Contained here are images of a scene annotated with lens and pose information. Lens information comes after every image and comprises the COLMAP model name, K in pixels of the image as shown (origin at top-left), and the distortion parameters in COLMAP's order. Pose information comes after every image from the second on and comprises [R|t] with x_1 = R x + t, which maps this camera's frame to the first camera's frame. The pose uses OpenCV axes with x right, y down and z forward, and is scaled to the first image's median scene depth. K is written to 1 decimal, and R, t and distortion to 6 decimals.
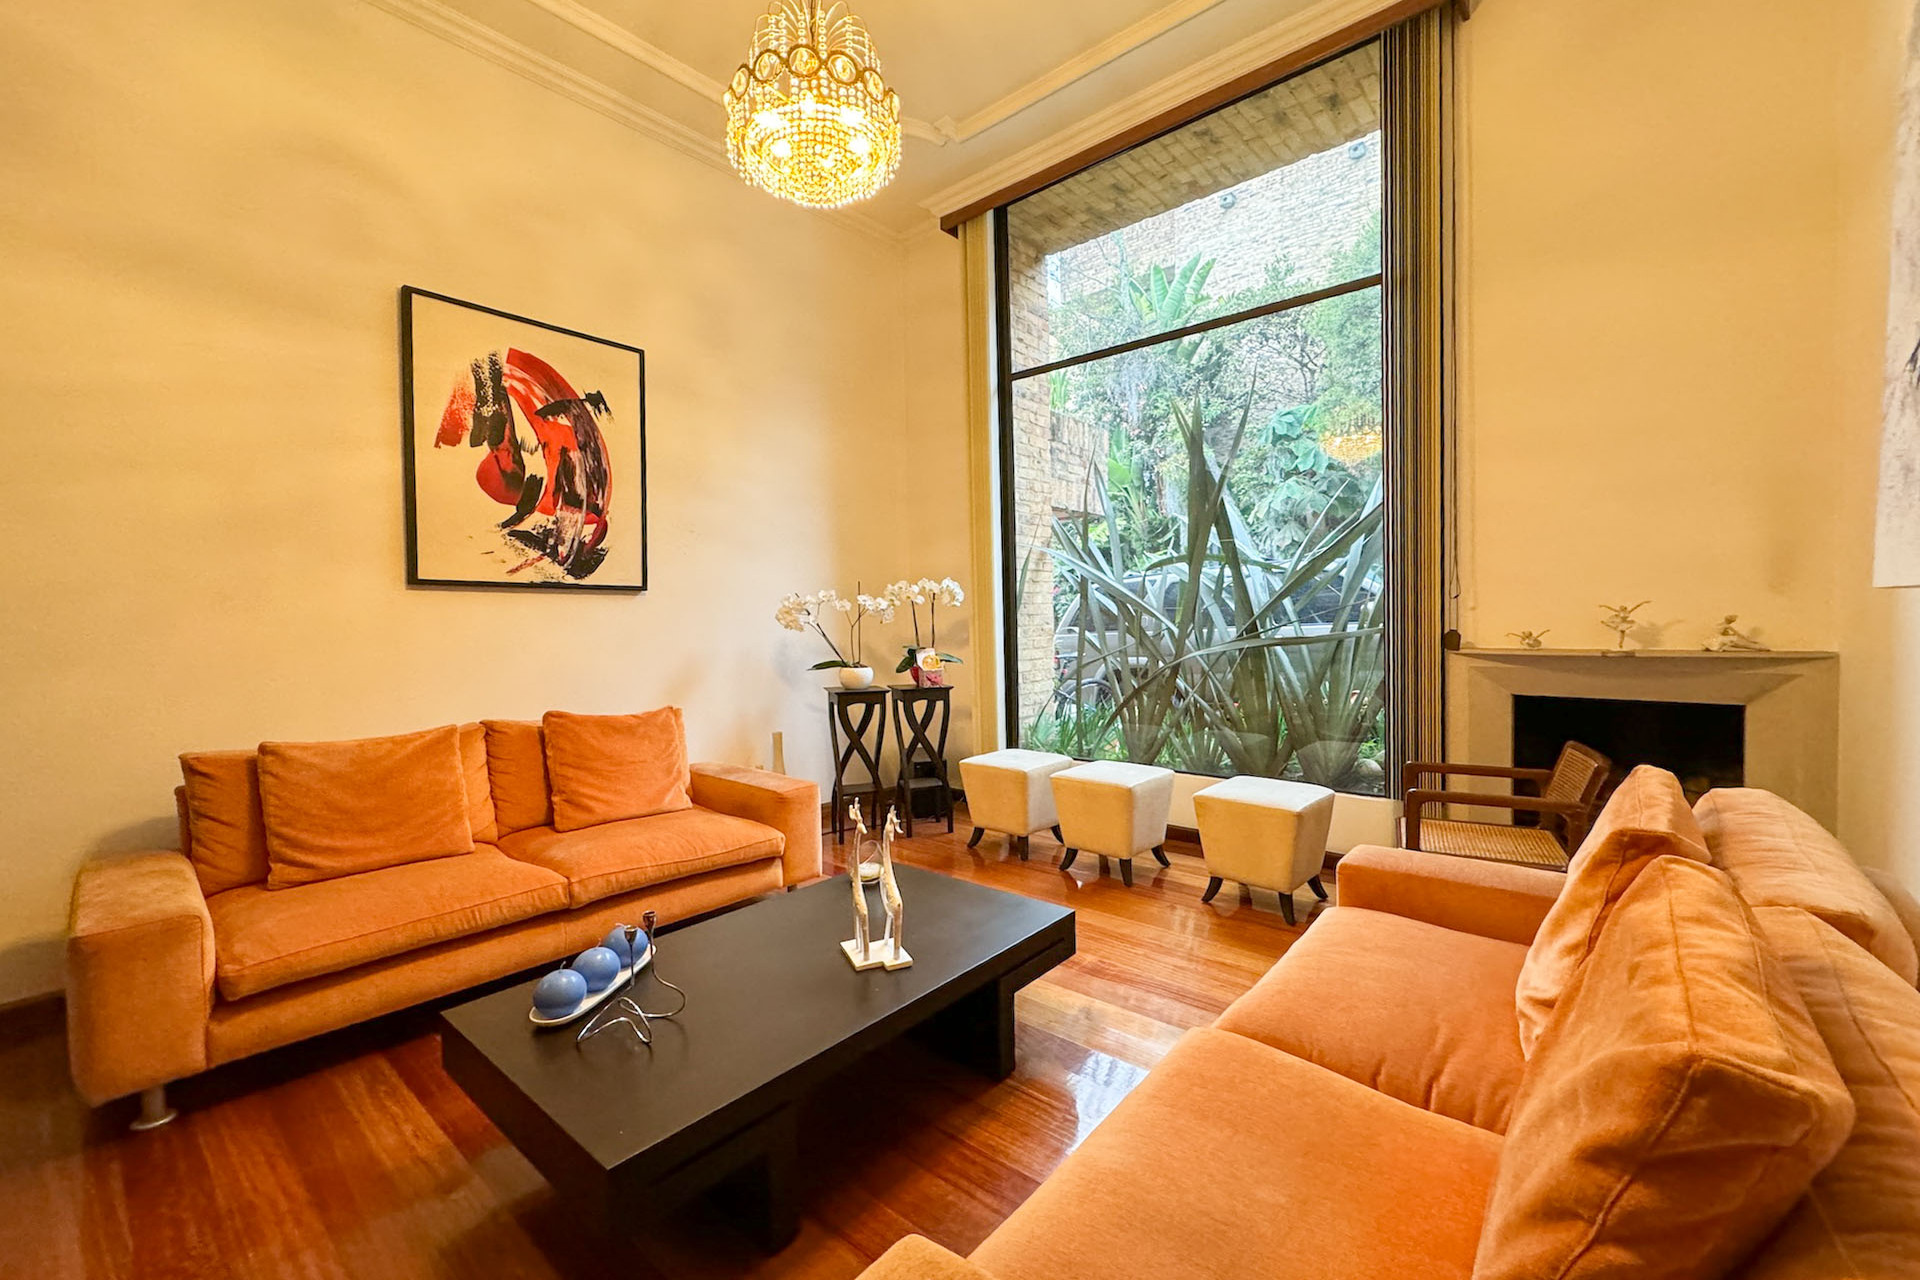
lens RADIAL K [[783.1, 0, 955.1], [0, 783.1, 636.5], [0, 0, 1]] dist [-0.000231, 0.000639]
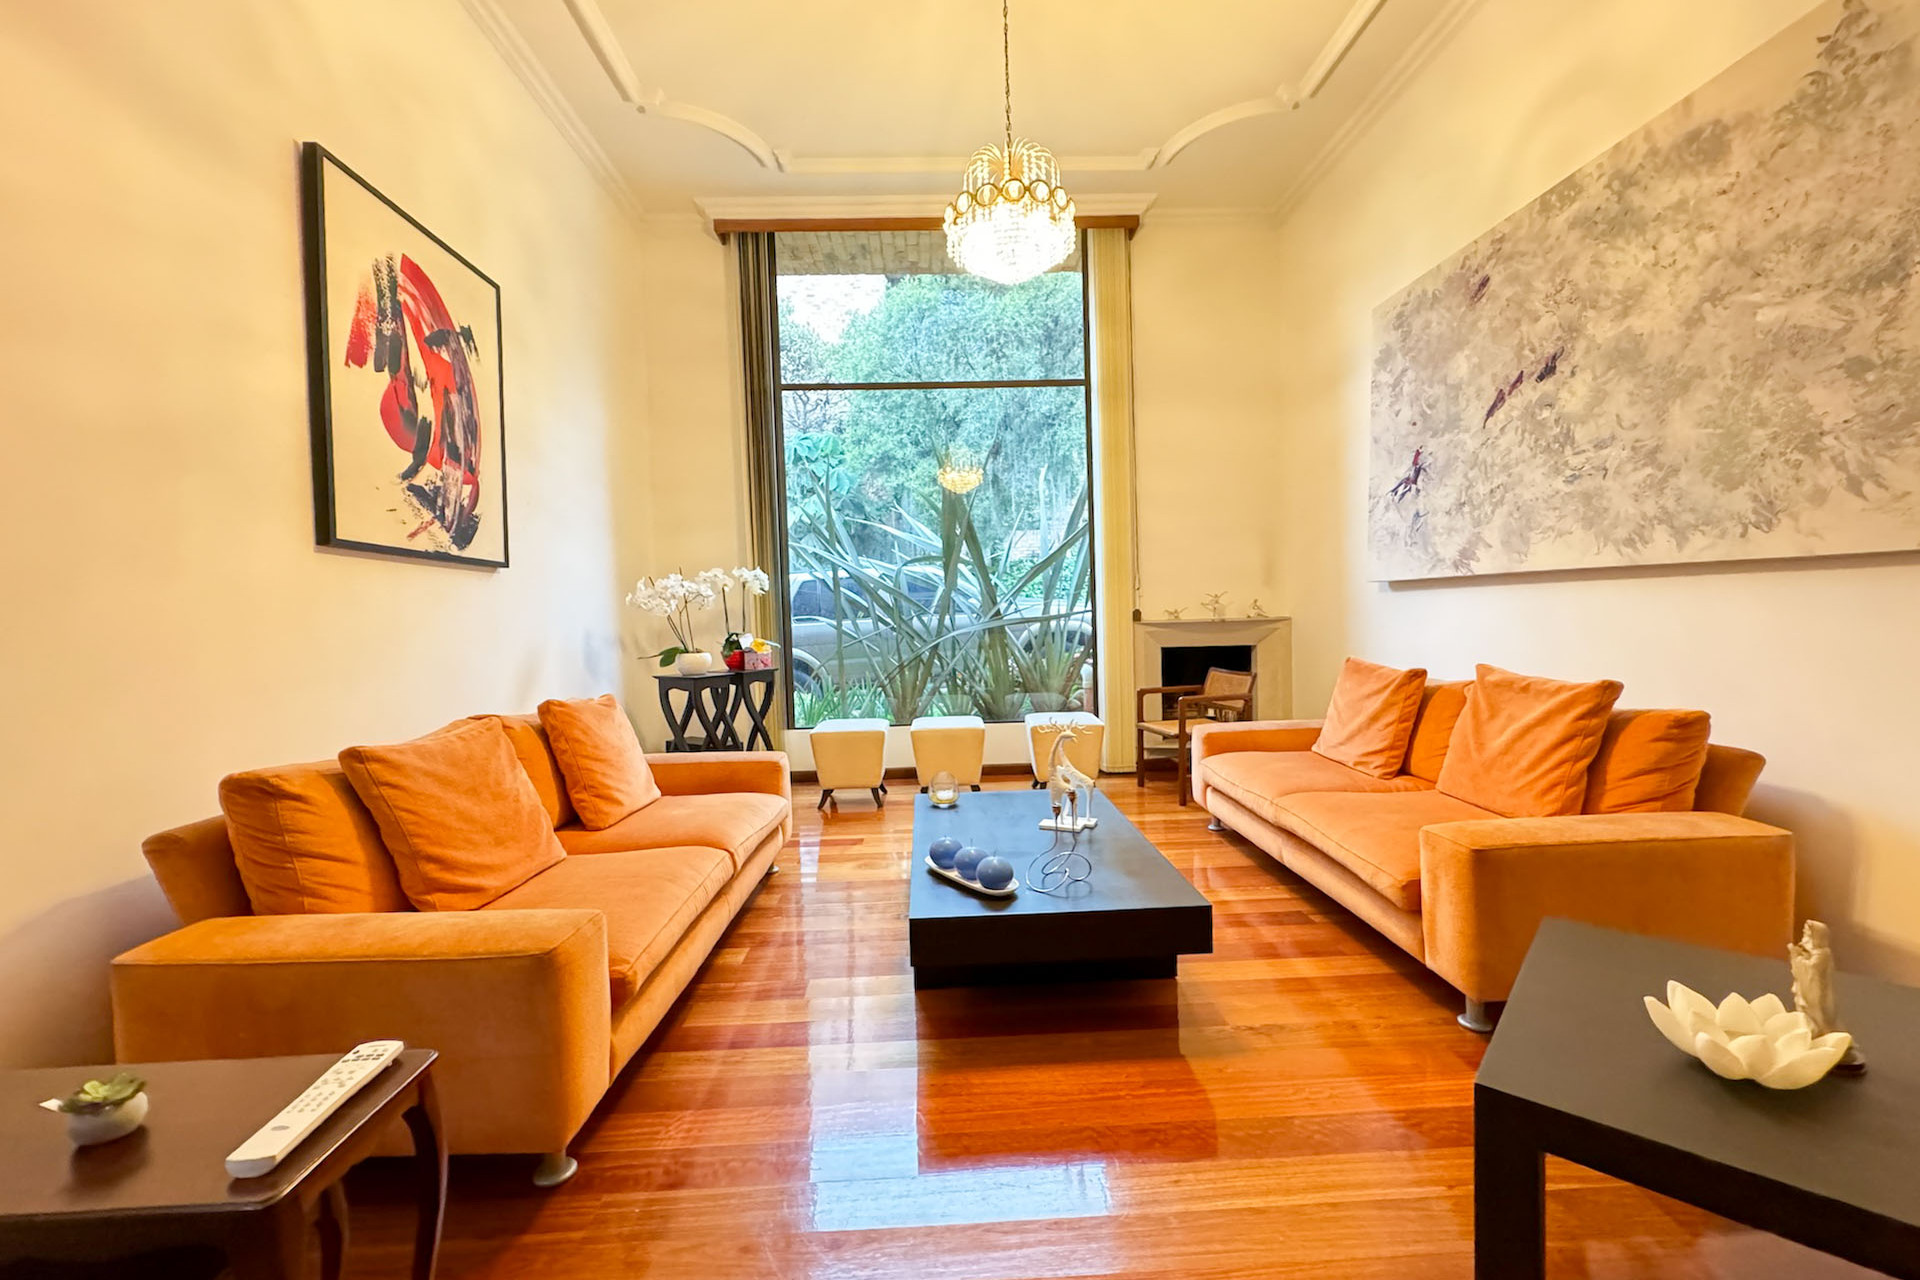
lens RADIAL K [[783.1, 0, 969.5], [0, 783.1, 630.2], [0, 0, 1]] dist [-0.000231, 0.000639]
pose [[0.732447, -0.017177, 0.680608, -0.676313], [0.029710, 0.999536, -0.006746, 0.033129], [-0.680176, 0.025162, 0.732617, 0.040253]]
